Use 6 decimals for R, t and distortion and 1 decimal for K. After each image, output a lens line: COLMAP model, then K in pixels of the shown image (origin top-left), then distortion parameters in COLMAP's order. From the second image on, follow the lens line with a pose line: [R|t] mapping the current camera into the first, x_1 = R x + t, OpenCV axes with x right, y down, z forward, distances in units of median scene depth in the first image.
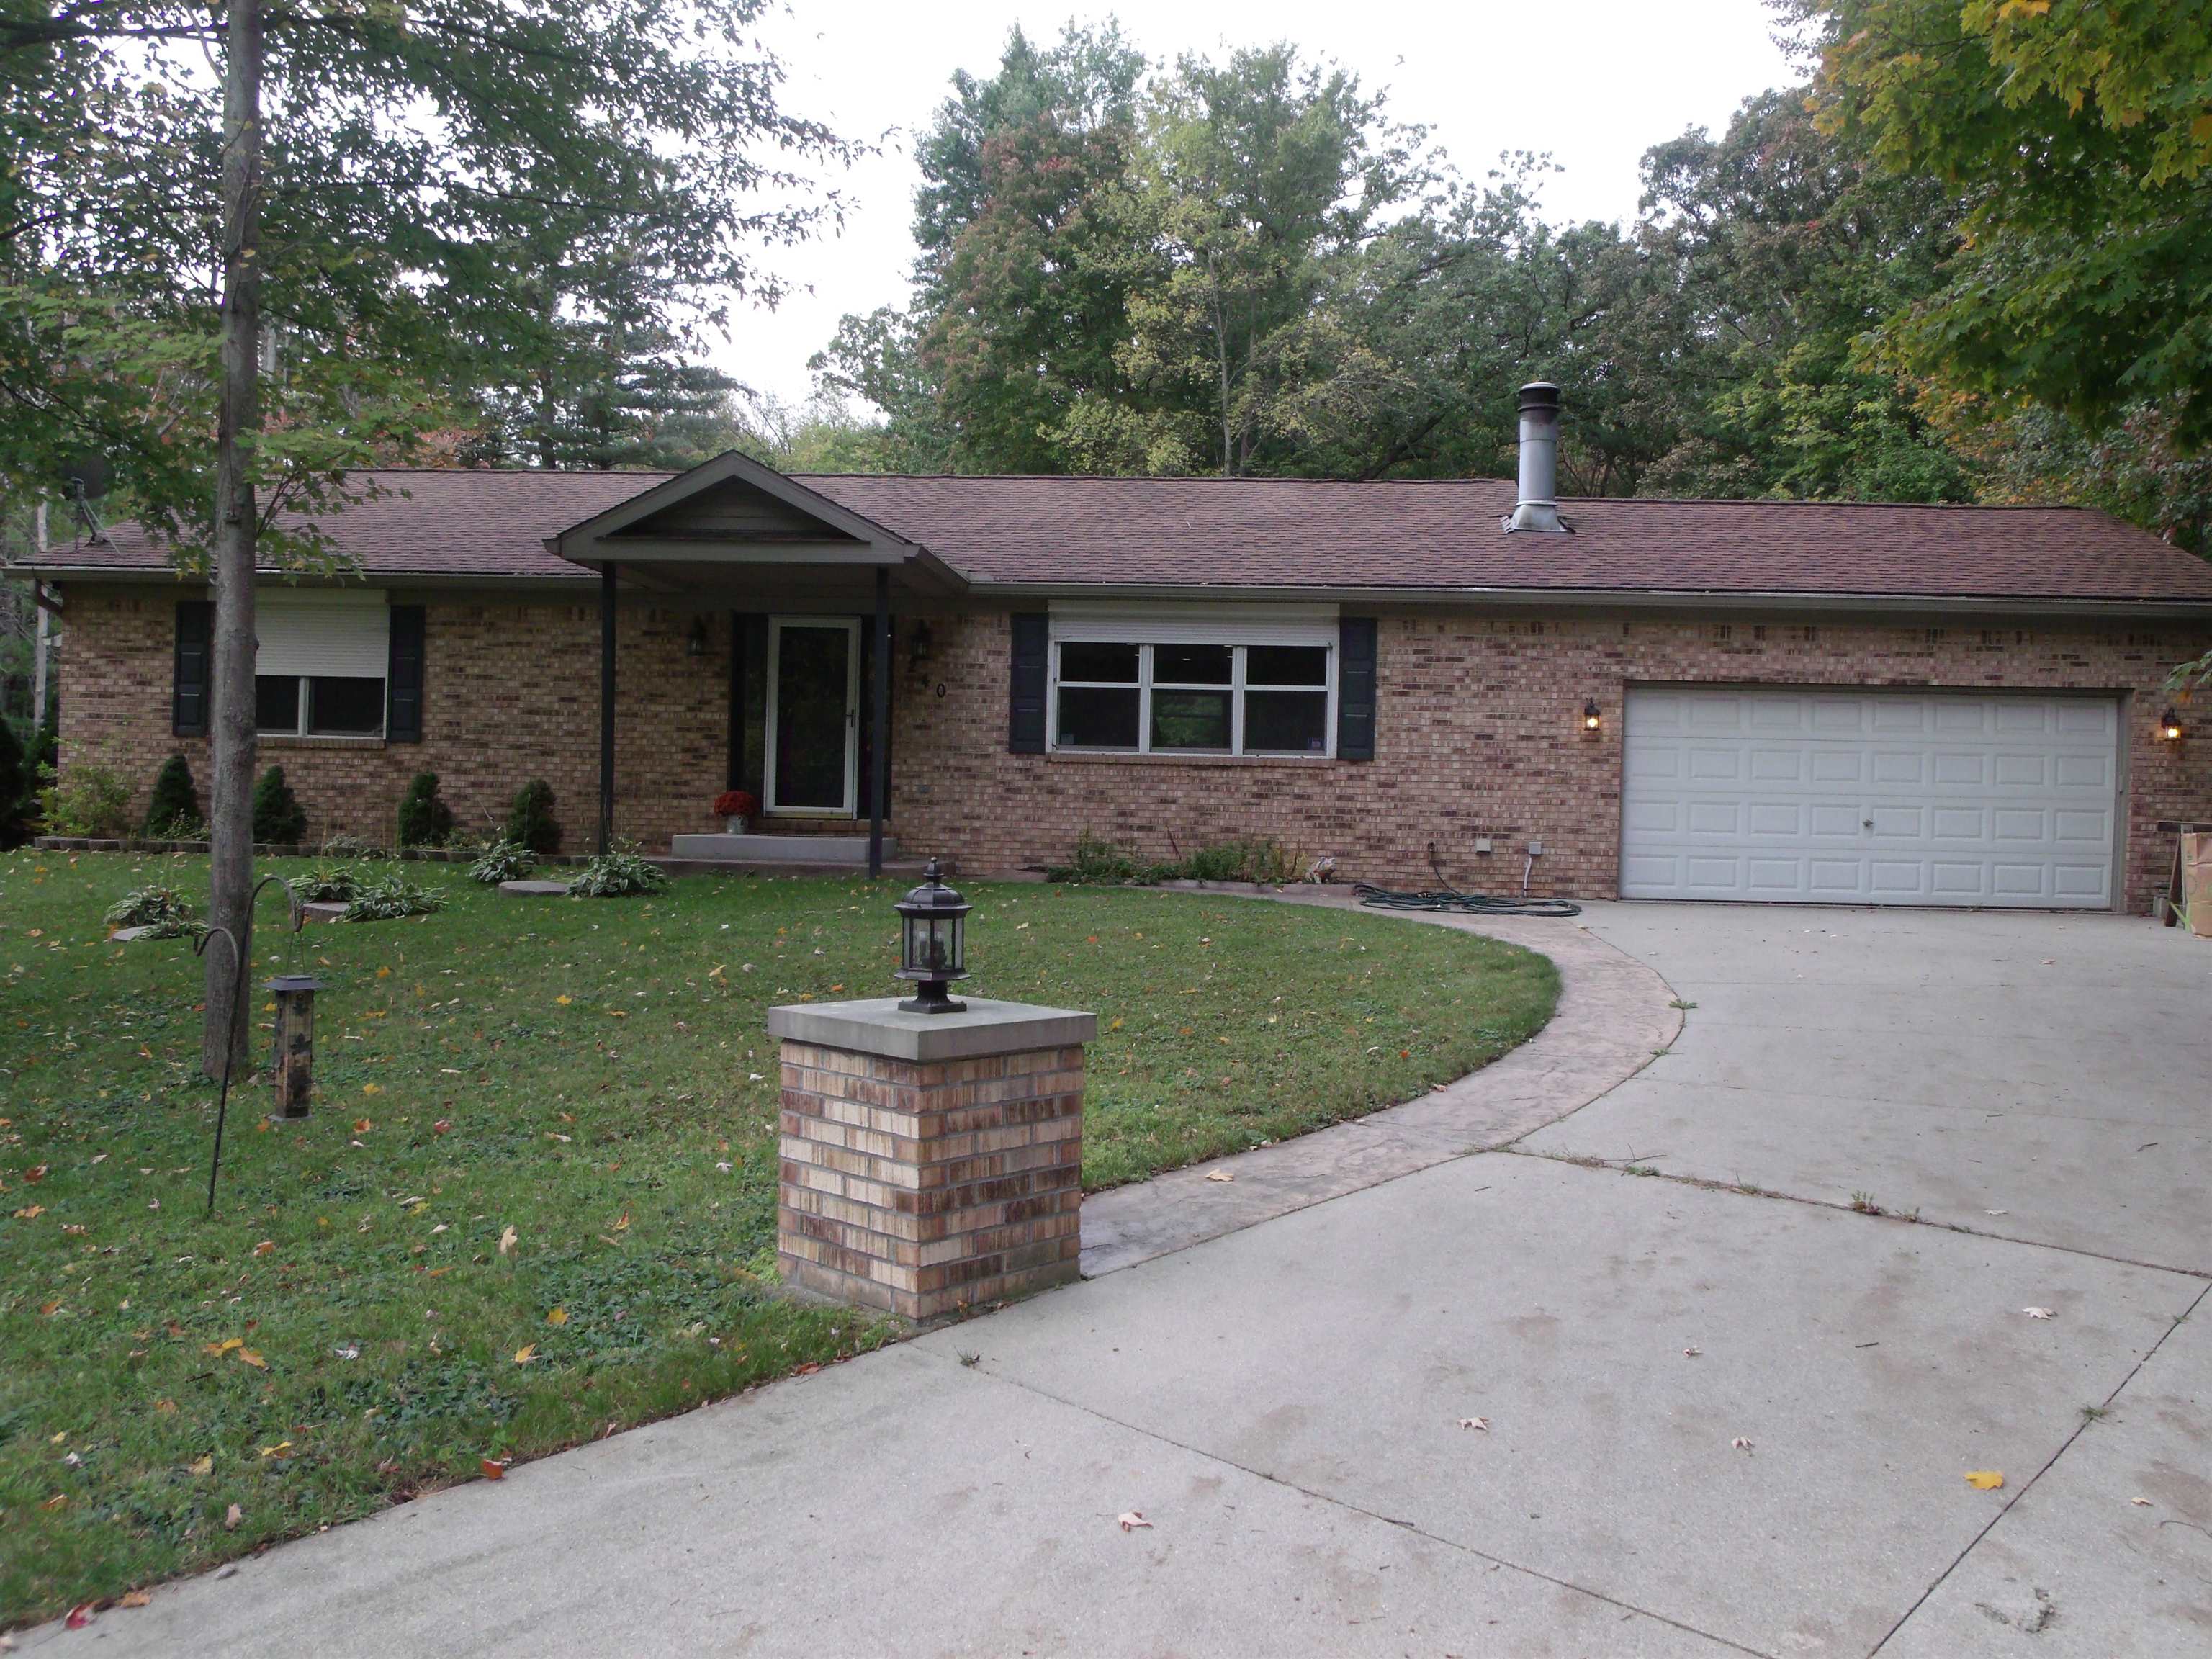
lens RADIAL K [[1762.8, 0, 1128.0], [0, 1762.8, 791.0], [0, 0, 1]] dist [-0.044857, 0.008860]
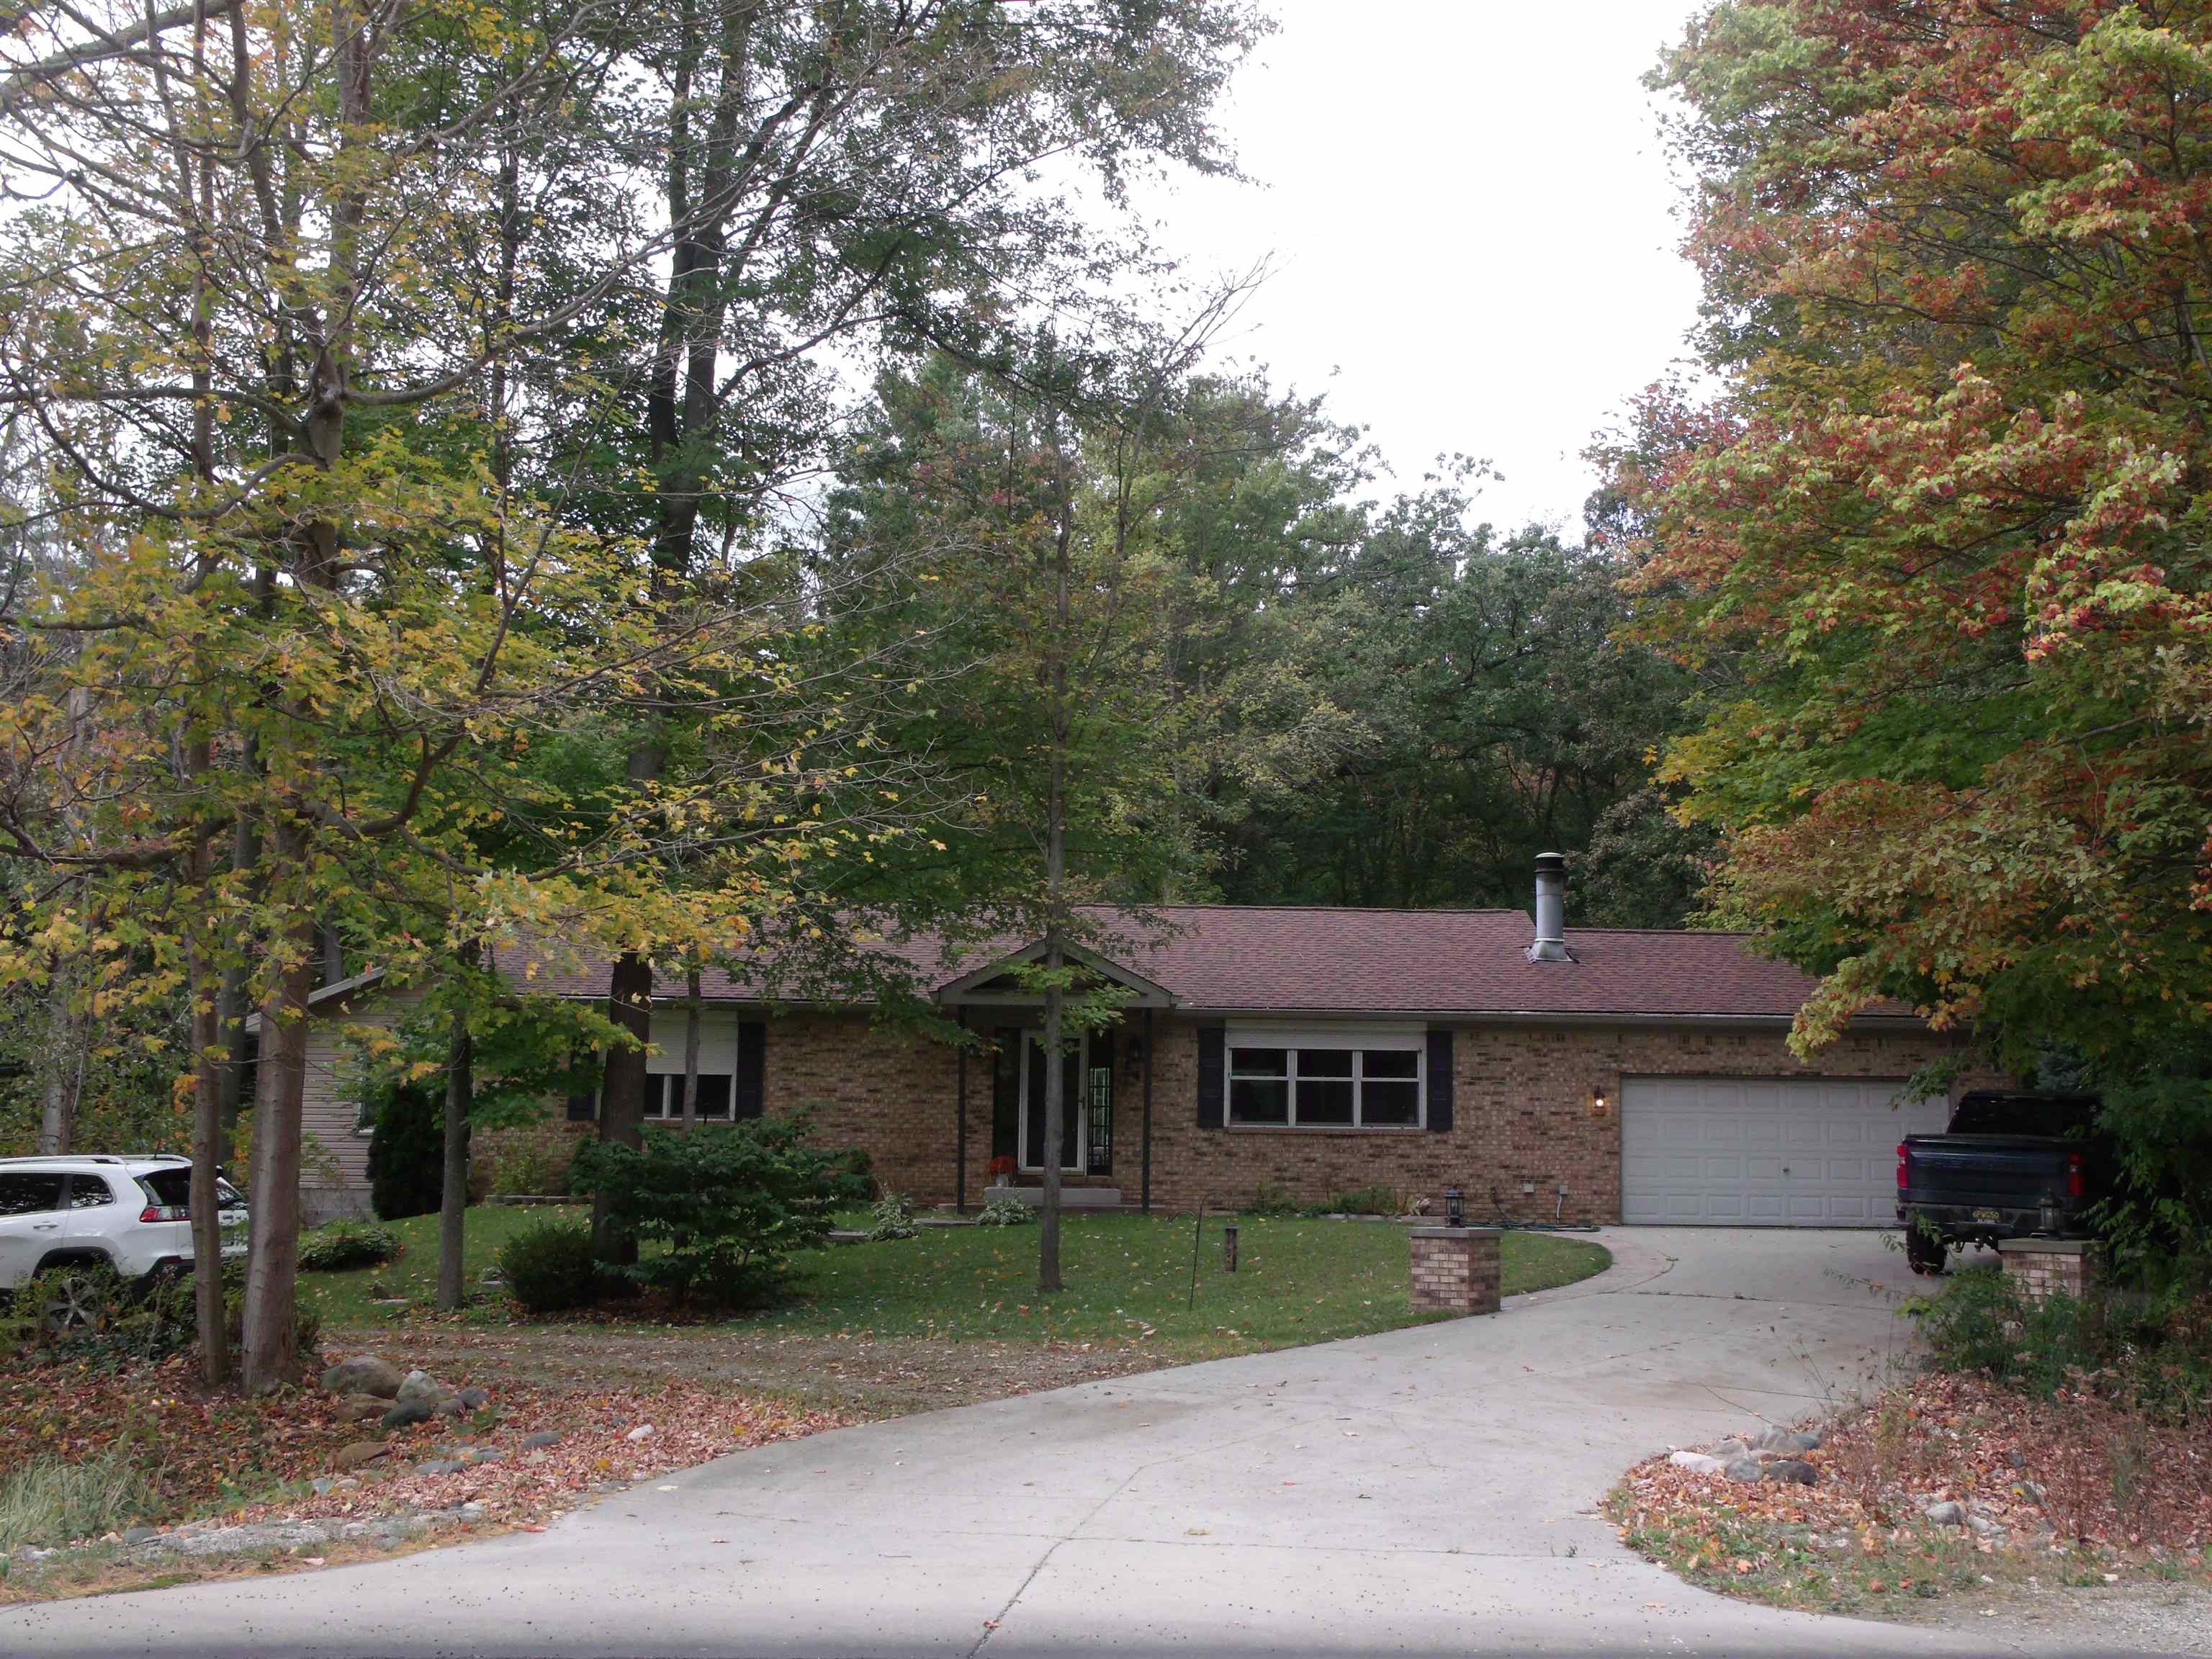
lens RADIAL K [[2560.5, 0, 1123.9], [0, 2560.5, 840.5], [0, 0, 1]] dist [-0.054539, 0.000000]
pose [[0.993866, 0.003196, 0.110540, -0.354419], [0.009661, 0.993251, -0.115581, -0.013484], [-0.110164, 0.115940, 0.987128, -1.048550]]
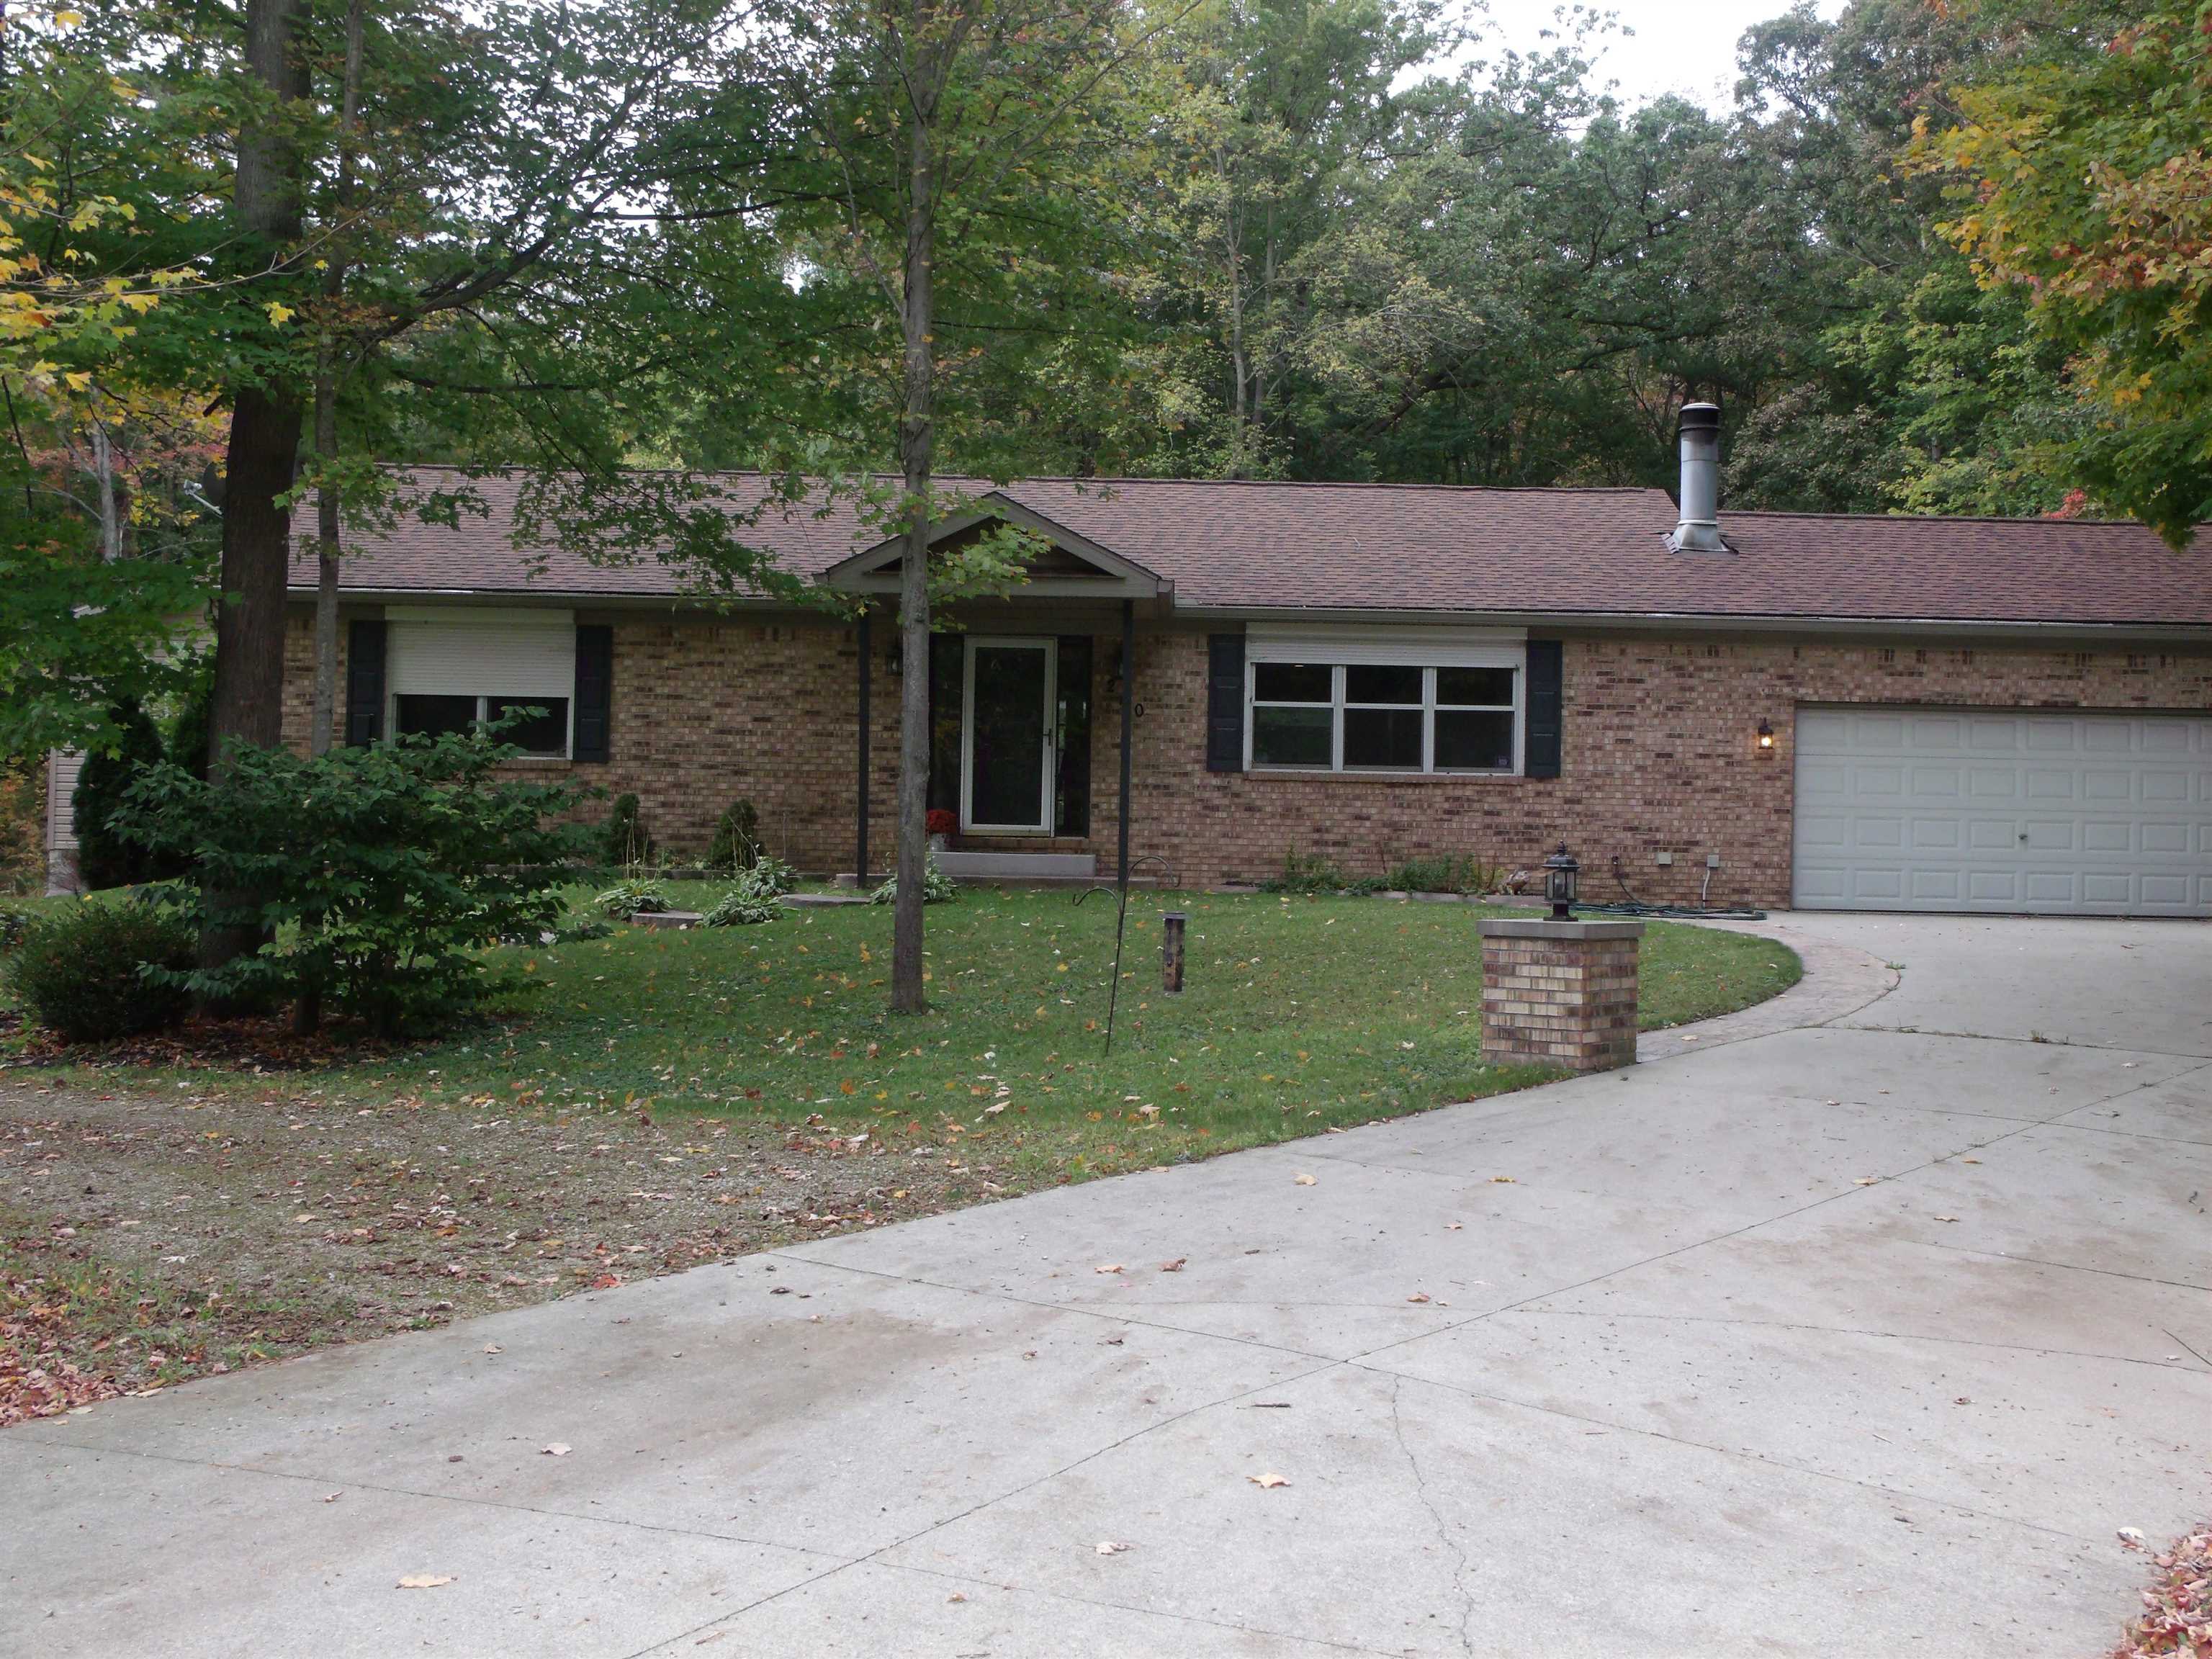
lens RADIAL K [[2560.5, 0, 1113.8], [0, 2560.5, 805.4], [0, 0, 1]] dist [-0.054539, 0.000000]
pose [[0.997934, -0.004017, 0.064116, -0.217475], [0.004180, 0.999988, -0.002418, 0.001485], [-0.064105, 0.002681, 0.997940, -0.484773]]
